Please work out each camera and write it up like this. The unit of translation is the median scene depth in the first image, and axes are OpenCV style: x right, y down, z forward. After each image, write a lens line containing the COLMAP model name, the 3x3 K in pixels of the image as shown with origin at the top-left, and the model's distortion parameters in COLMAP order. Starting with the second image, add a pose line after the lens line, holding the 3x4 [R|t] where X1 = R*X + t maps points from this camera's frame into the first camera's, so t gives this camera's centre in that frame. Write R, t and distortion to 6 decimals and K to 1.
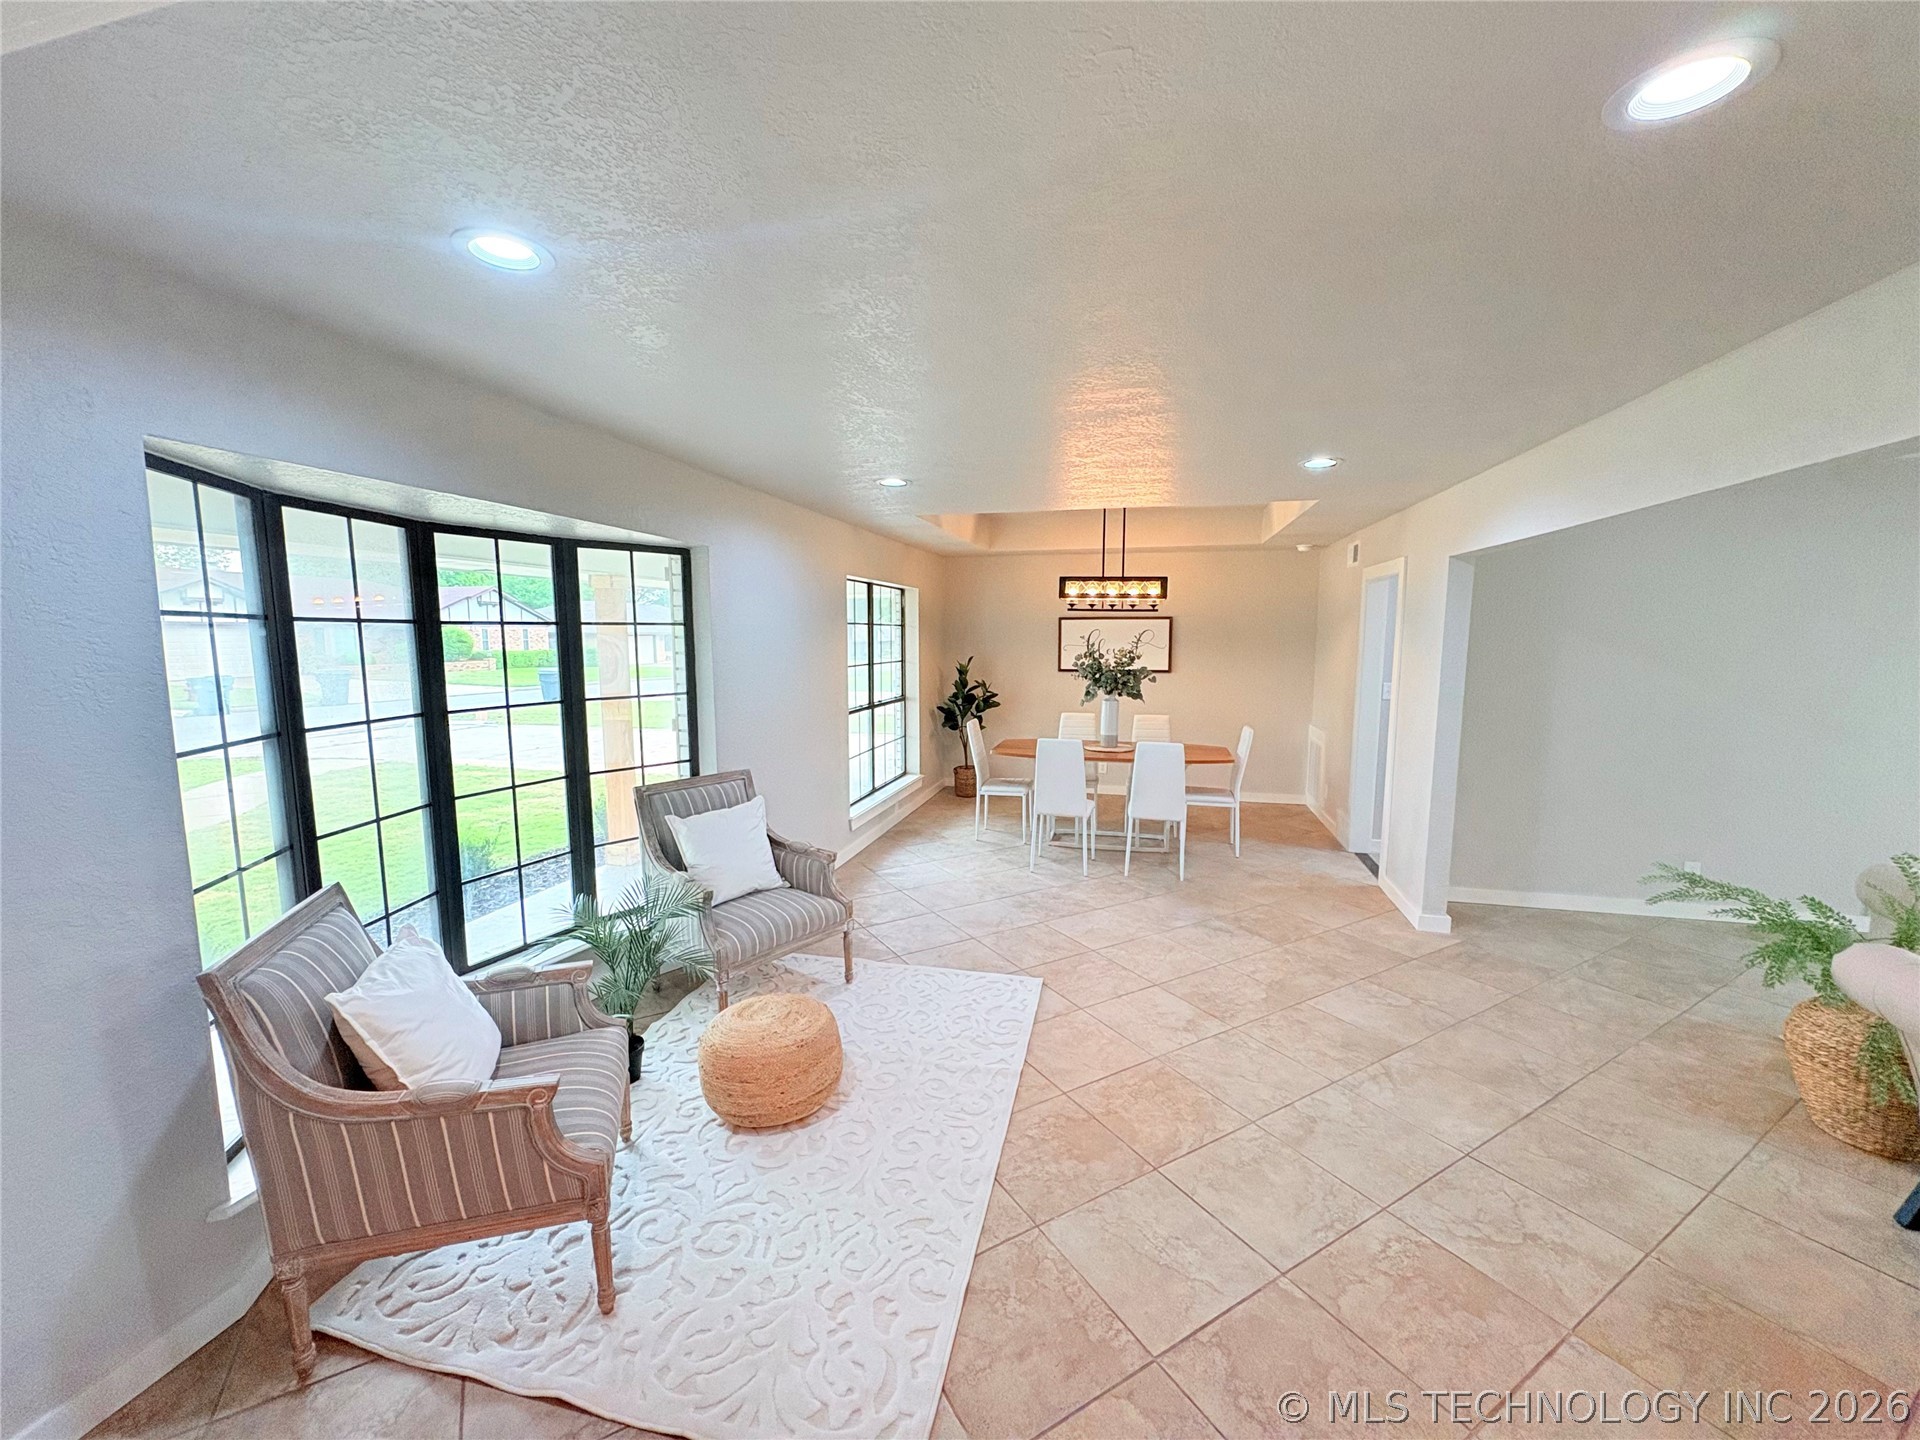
lens RADIAL K [[759.3, 0, 956.5], [0, 759.3, 720.2], [0, 0, 1]] dist [0.000937, -0.000225]
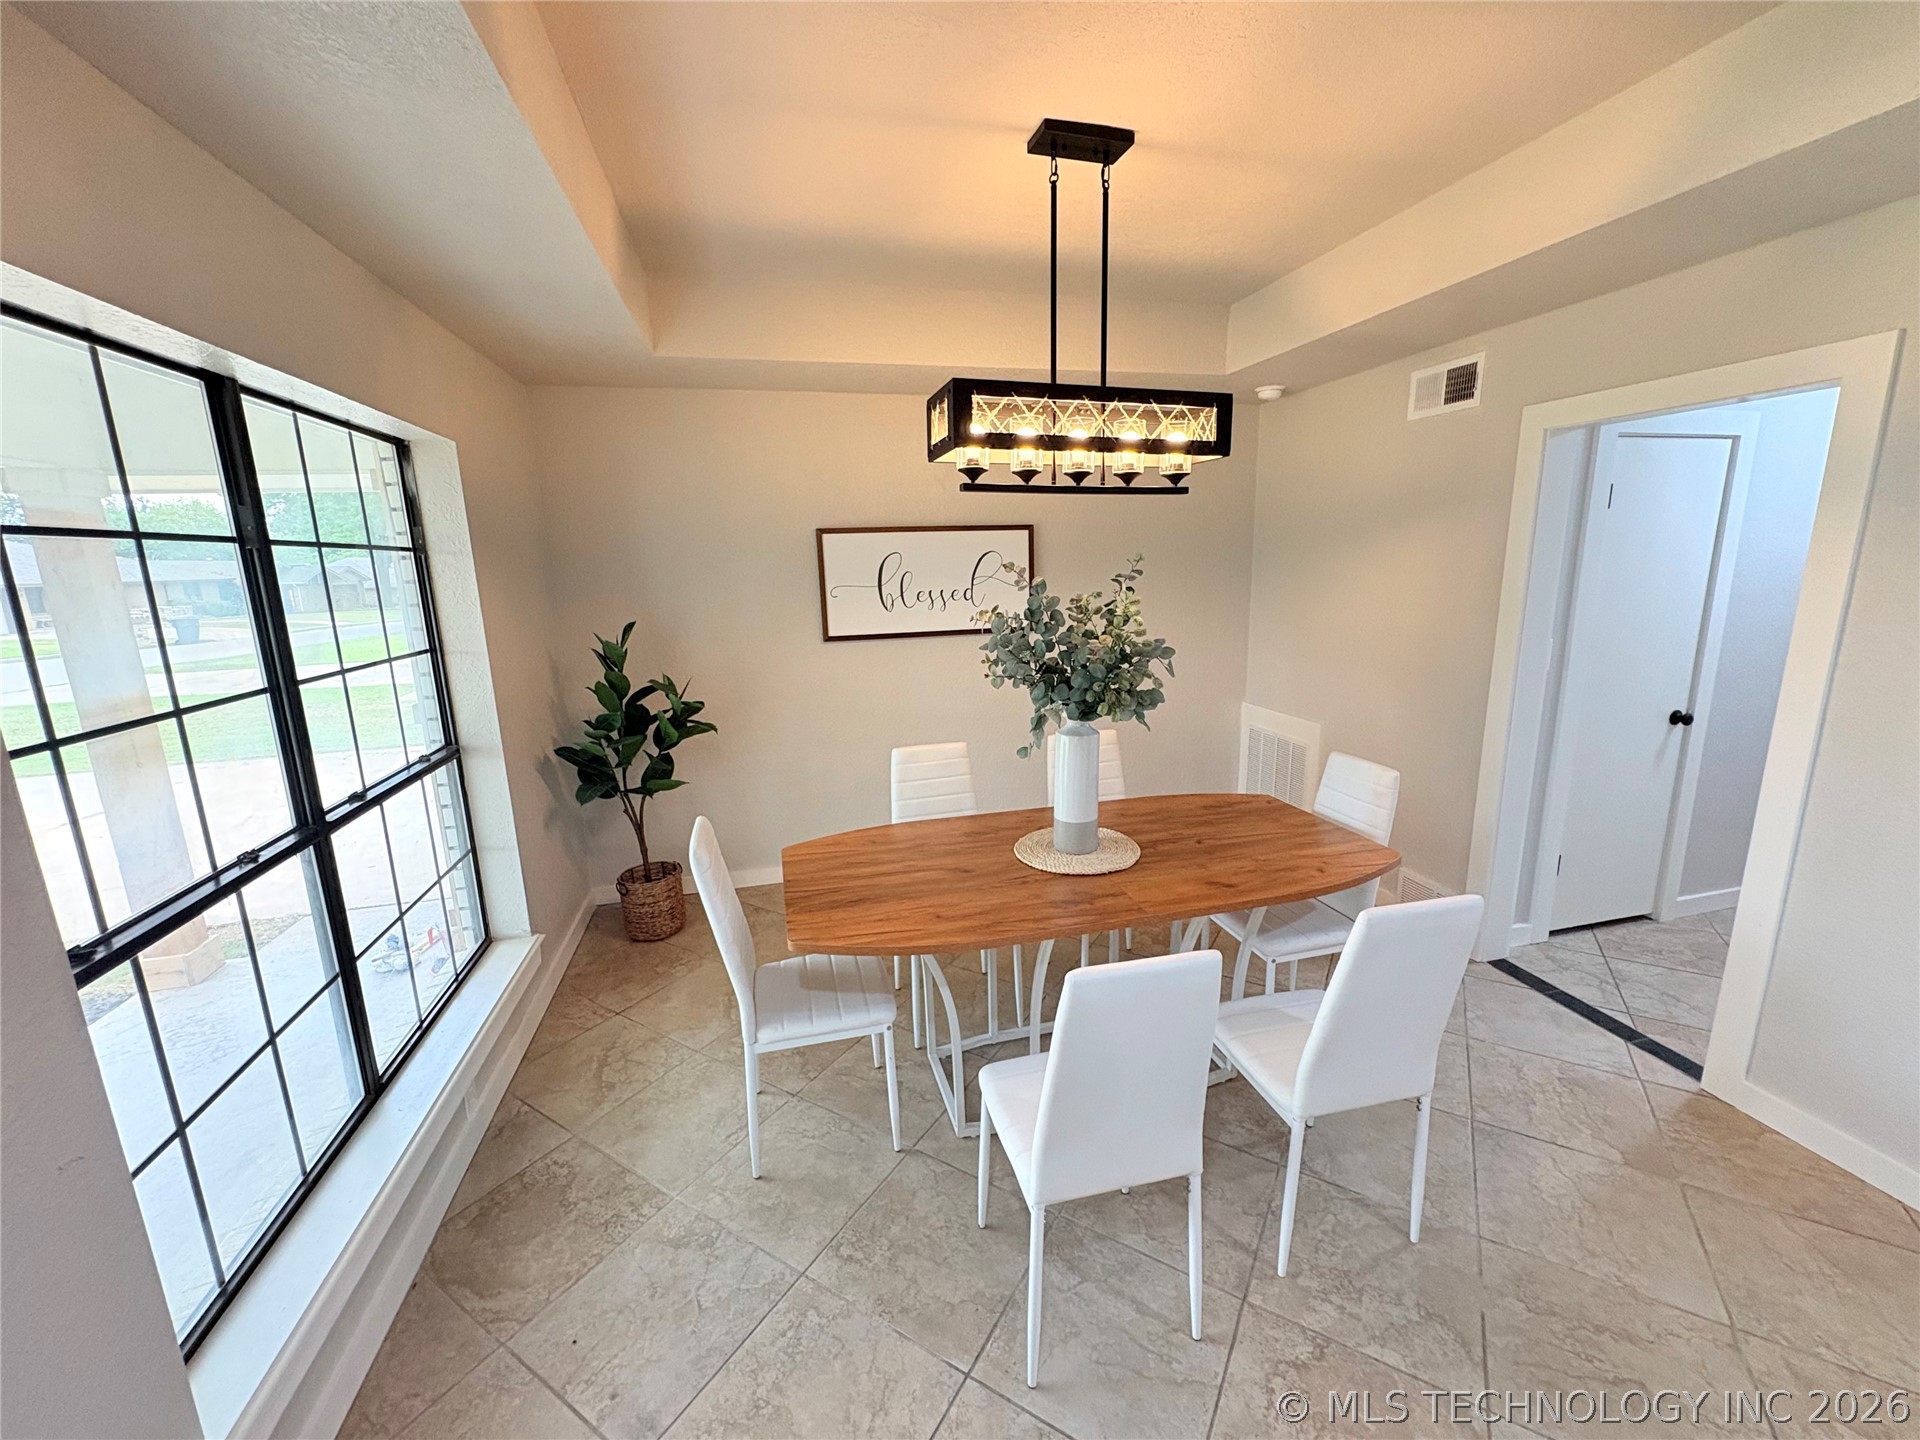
lens RADIAL K [[759.3, 0, 958.7], [0, 759.3, 720.2], [0, 0, 1]] dist [0.000937, -0.000225]
pose [[0.881654, -0.119108, 0.456618, -0.025230], [0.080047, 0.991347, 0.104035, -0.077501], [-0.465058, -0.055173, 0.883559, 0.701743]]
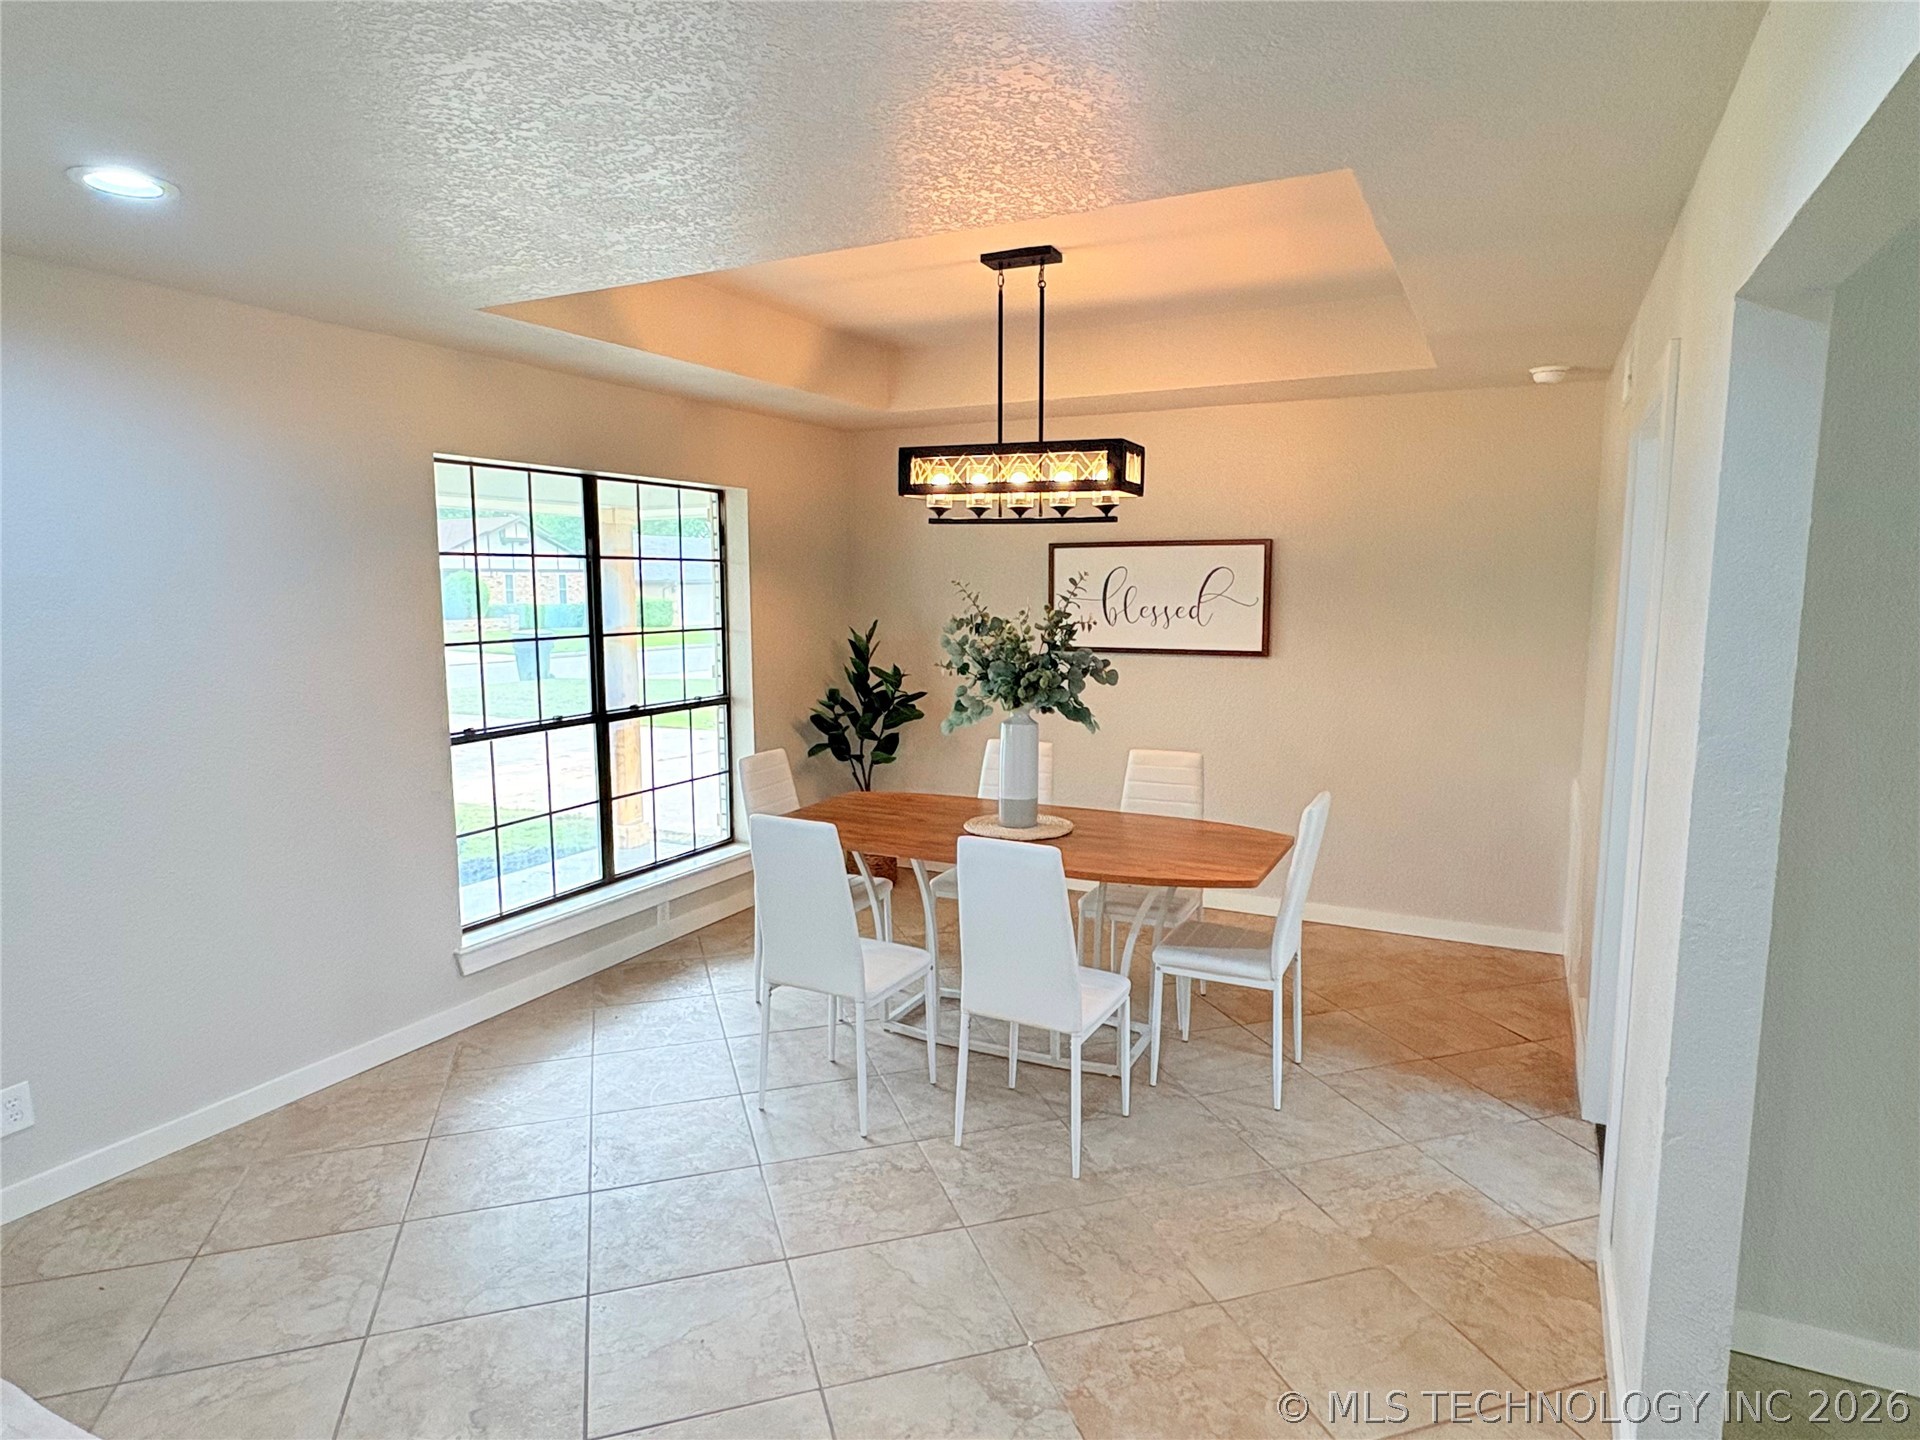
lens RADIAL K [[1103.4, 0, 957.2], [0, 1103.4, 718.7], [0, 0, 1]] dist [0.003863, -0.002354]
pose [[0.975580, 0.026293, -0.218066, 0.315172], [-0.024123, 0.999629, 0.012609, -0.035912], [0.218317, -0.007041, 0.975853, 0.361177]]
